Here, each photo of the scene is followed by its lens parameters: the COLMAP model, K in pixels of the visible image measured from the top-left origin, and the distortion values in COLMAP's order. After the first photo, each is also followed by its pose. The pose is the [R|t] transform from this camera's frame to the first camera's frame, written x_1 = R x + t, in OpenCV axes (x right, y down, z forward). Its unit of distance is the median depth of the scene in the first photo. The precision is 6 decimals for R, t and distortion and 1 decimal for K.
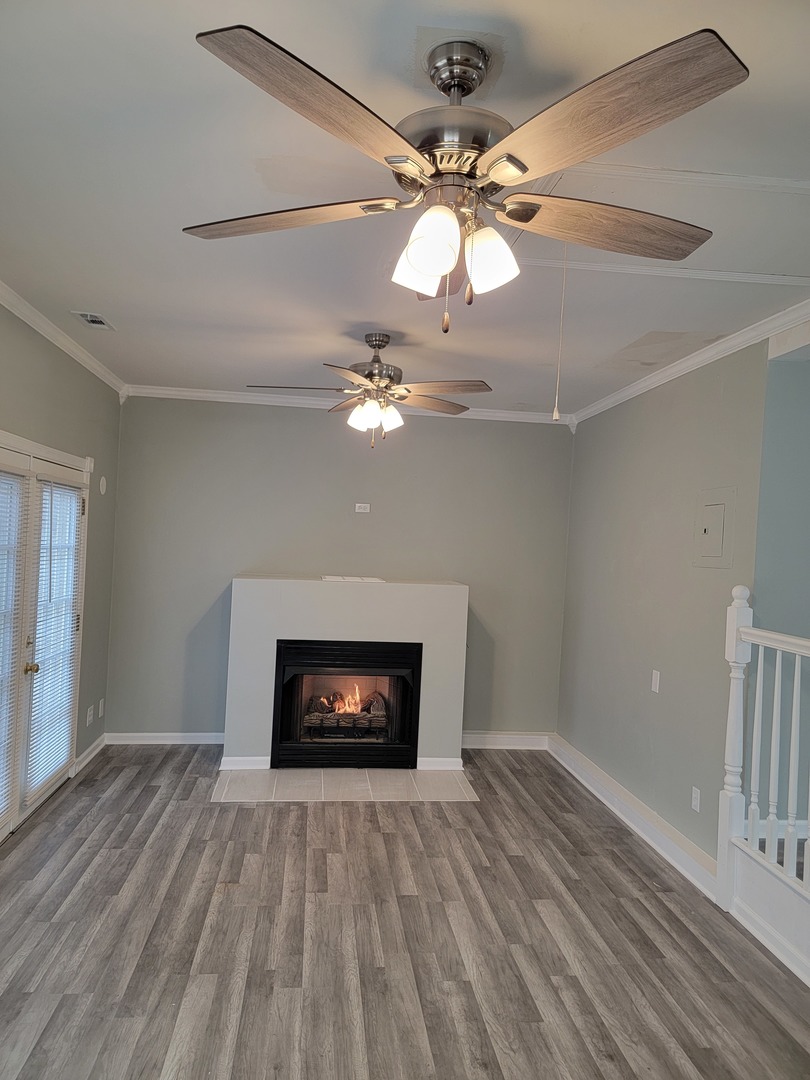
lens RADIAL K [[748.3, 0, 411.8], [0, 748.3, 555.7], [0, 0, 1]] dist [0.075653, -0.062863]
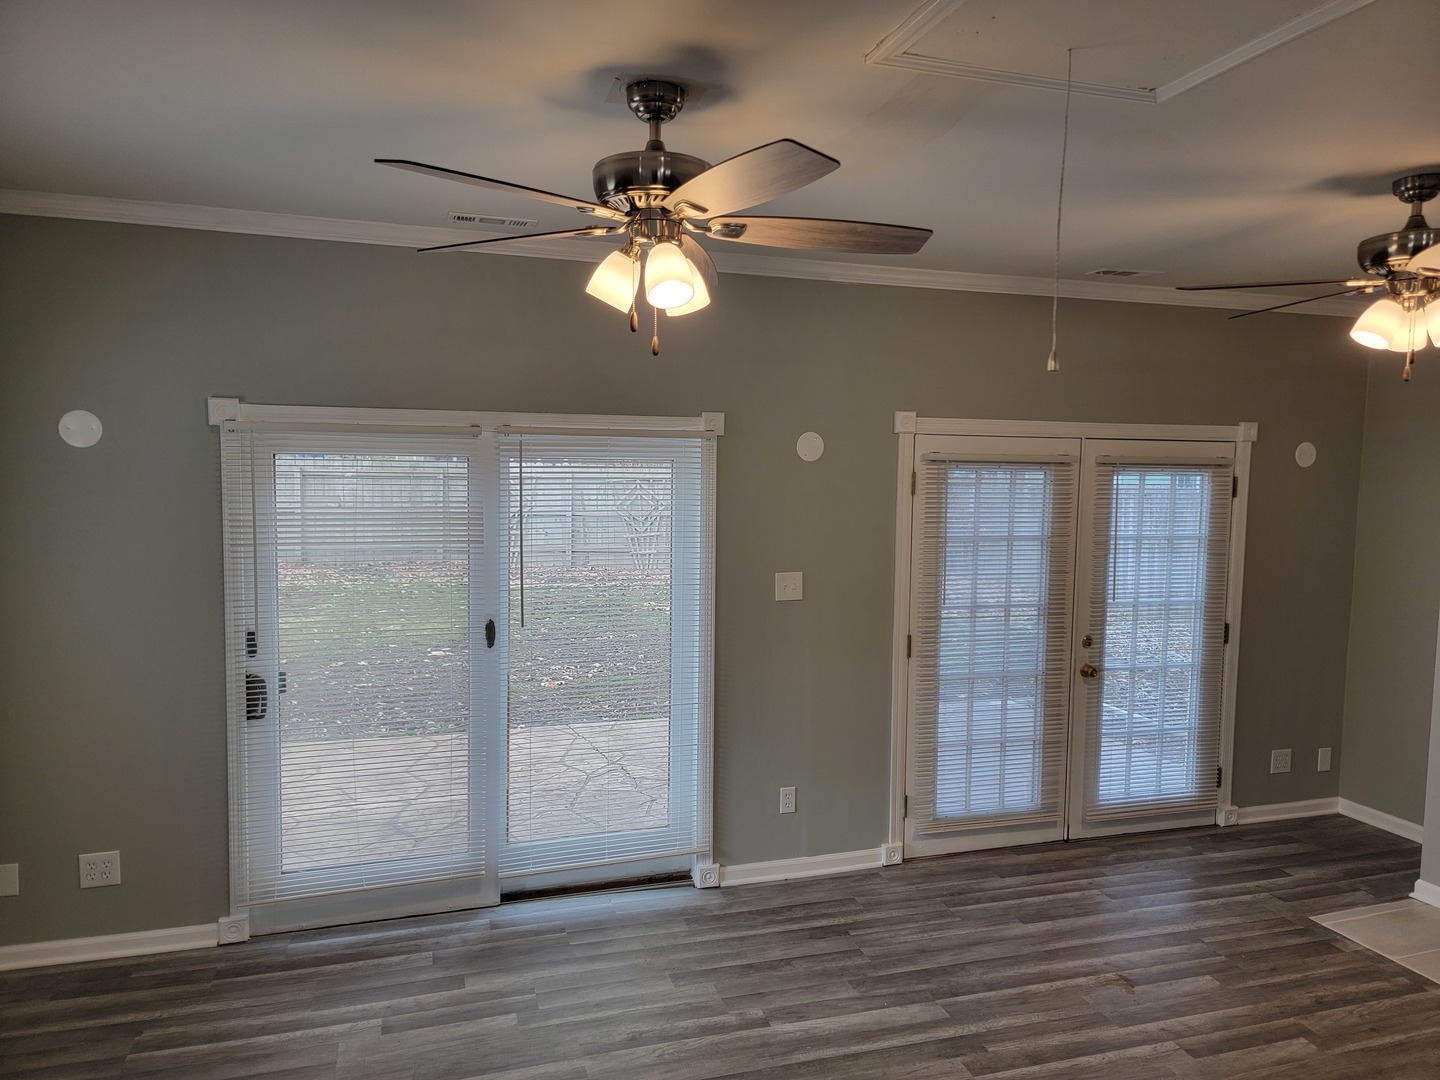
lens RADIAL K [[997.7, 0, 730.7], [0, 997.7, 541.2], [0, 0, 1]] dist [0.075653, -0.062863]
pose [[0.184725, 0.033800, -0.982209, 0.876354], [-0.023801, 0.999269, 0.029911, -0.048032], [0.982502, 0.017853, 0.185394, 0.516244]]
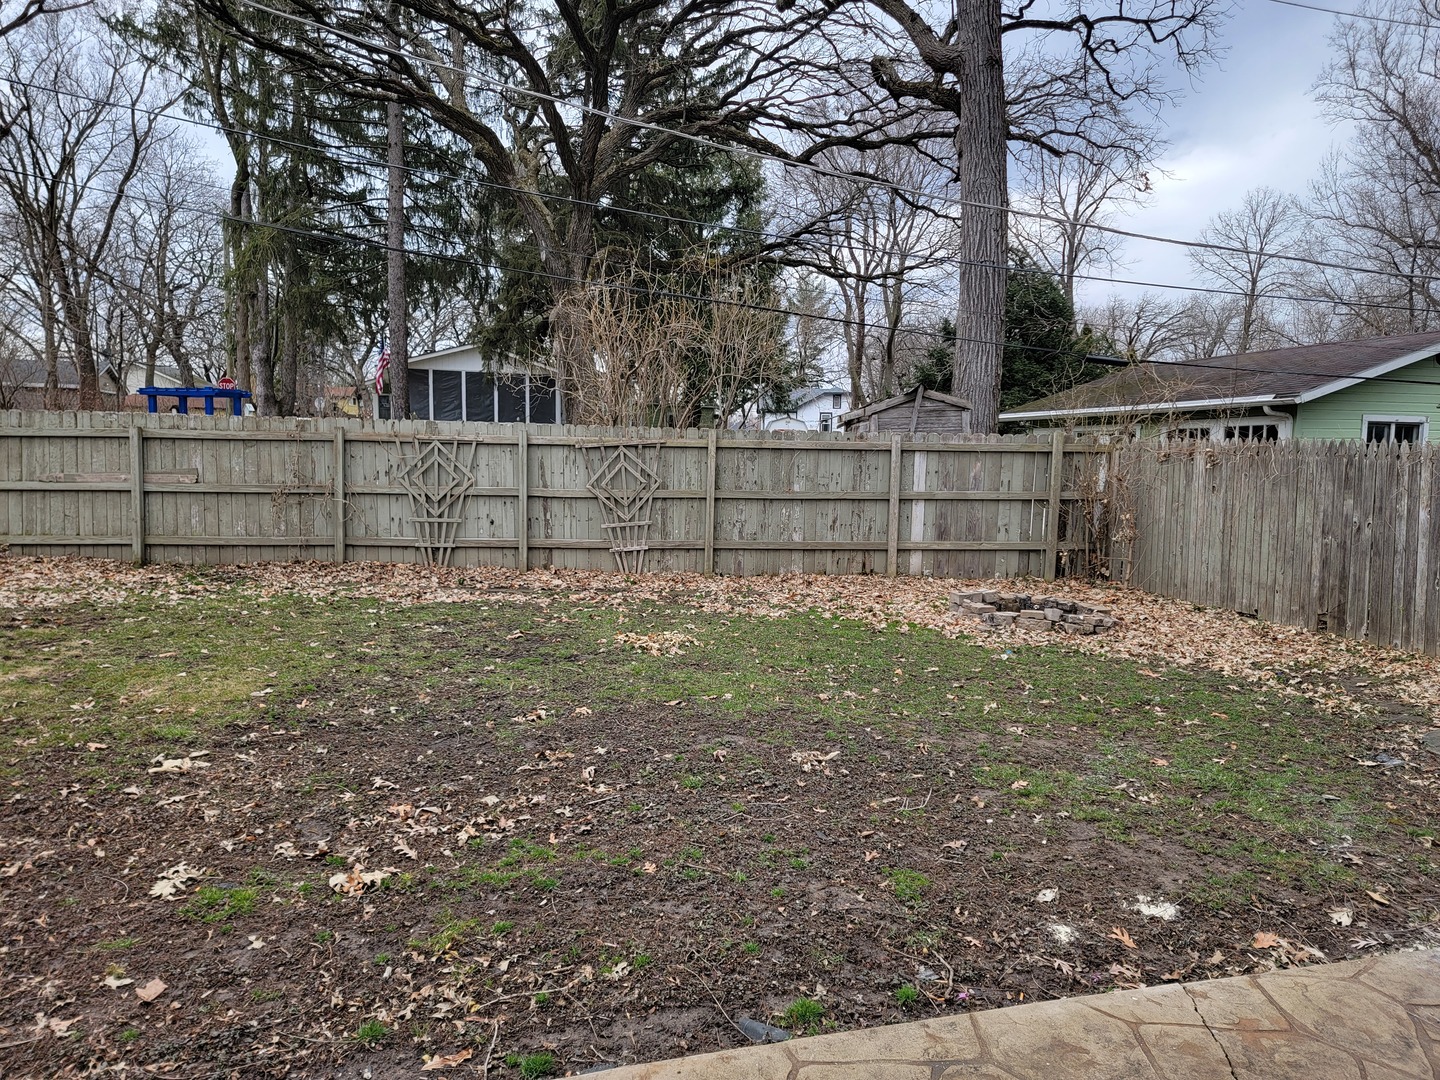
lens RADIAL K [[997.7, 0, 716.8], [0, 997.7, 518.7], [0, 0, 1]] dist [0.075653, -0.062863]
pose [[0.161651, 0.021182, -0.986621, -0.885006], [-0.022373, 0.999591, 0.017795, -0.001816], [0.986594, 0.019197, 0.162059, 0.793915]]
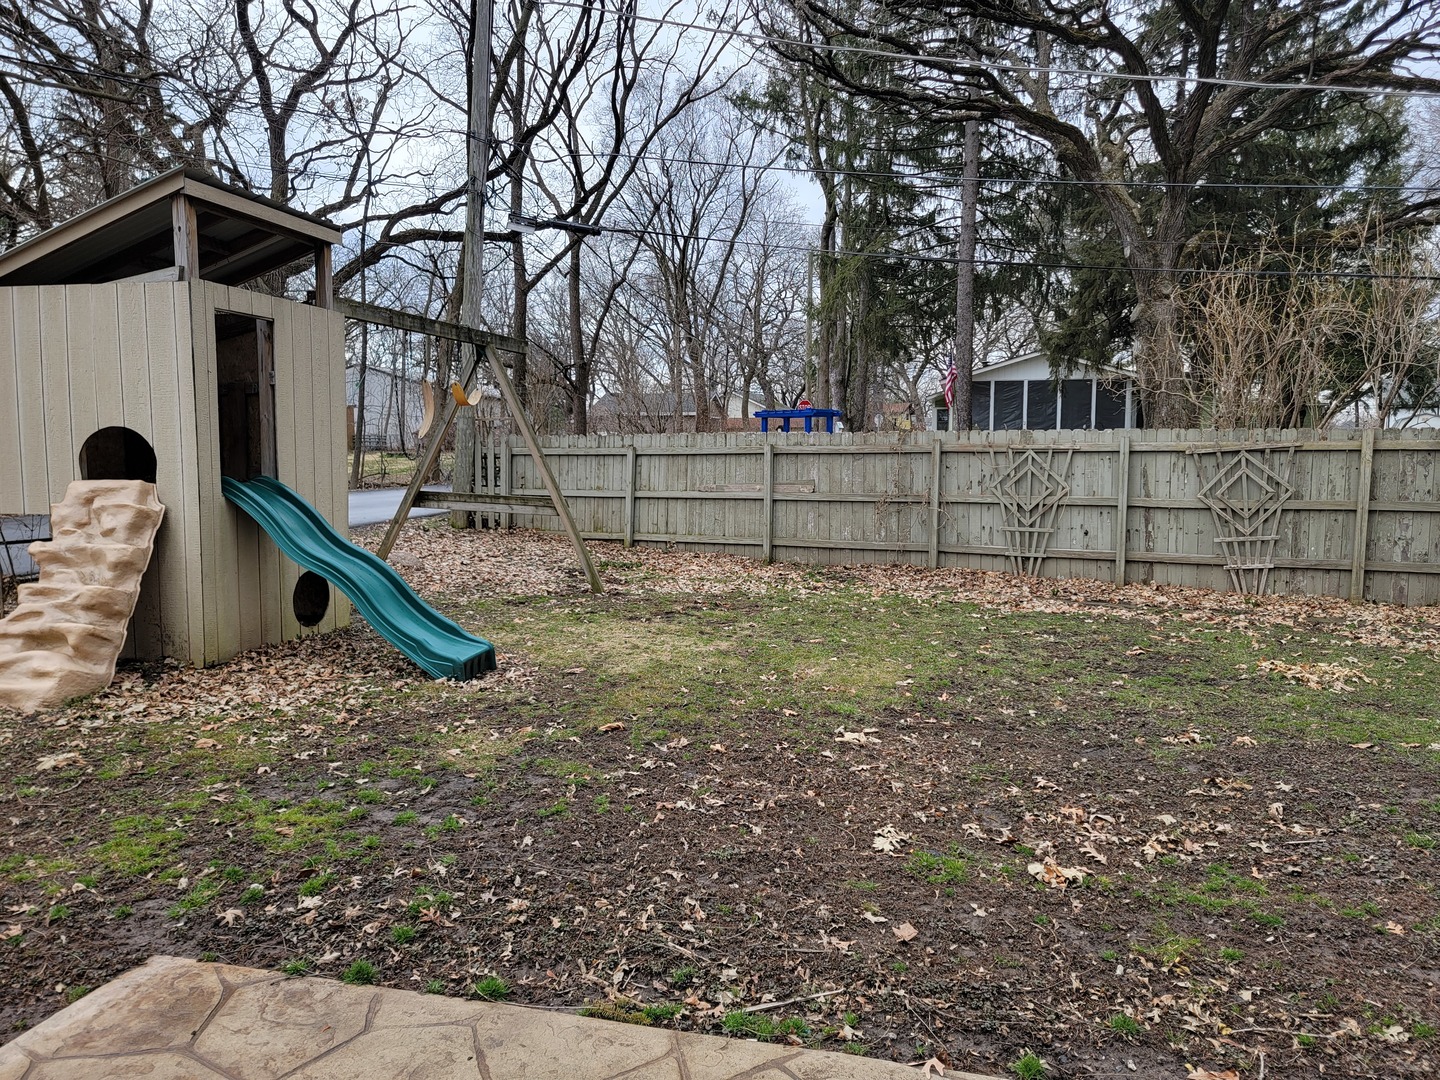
lens RADIAL K [[997.7, 0, 714.0], [0, 997.7, 531.2], [0, 0, 1]] dist [0.075653, -0.062863]
pose [[-0.359454, 0.019528, -0.932958, -0.831307], [-0.031818, 0.998943, 0.033168, 0.014205], [0.932620, 0.041607, -0.358453, 0.598322]]
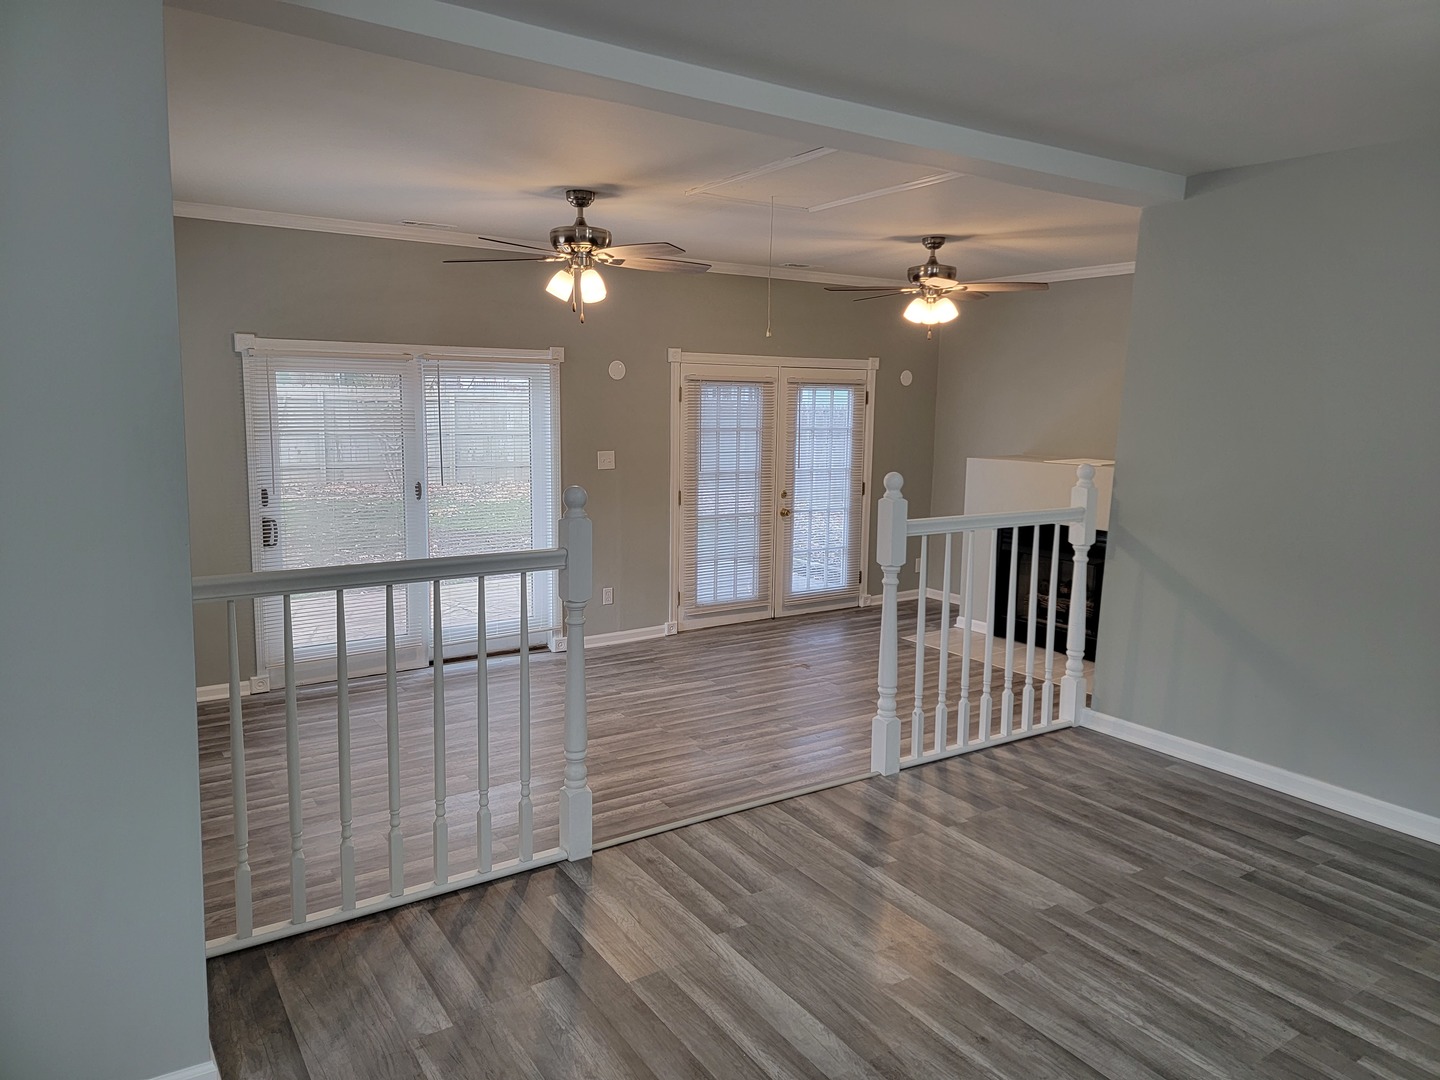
lens RADIAL K [[997.7, 0, 730.4], [0, 997.7, 526.6], [0, 0, 1]] dist [0.075653, -0.062863]
pose [[0.457451, 0.079118, -0.885708, 1.696020], [-0.010763, 0.996454, 0.083451, 0.023183], [0.889170, -0.028642, 0.456680, 0.037494]]
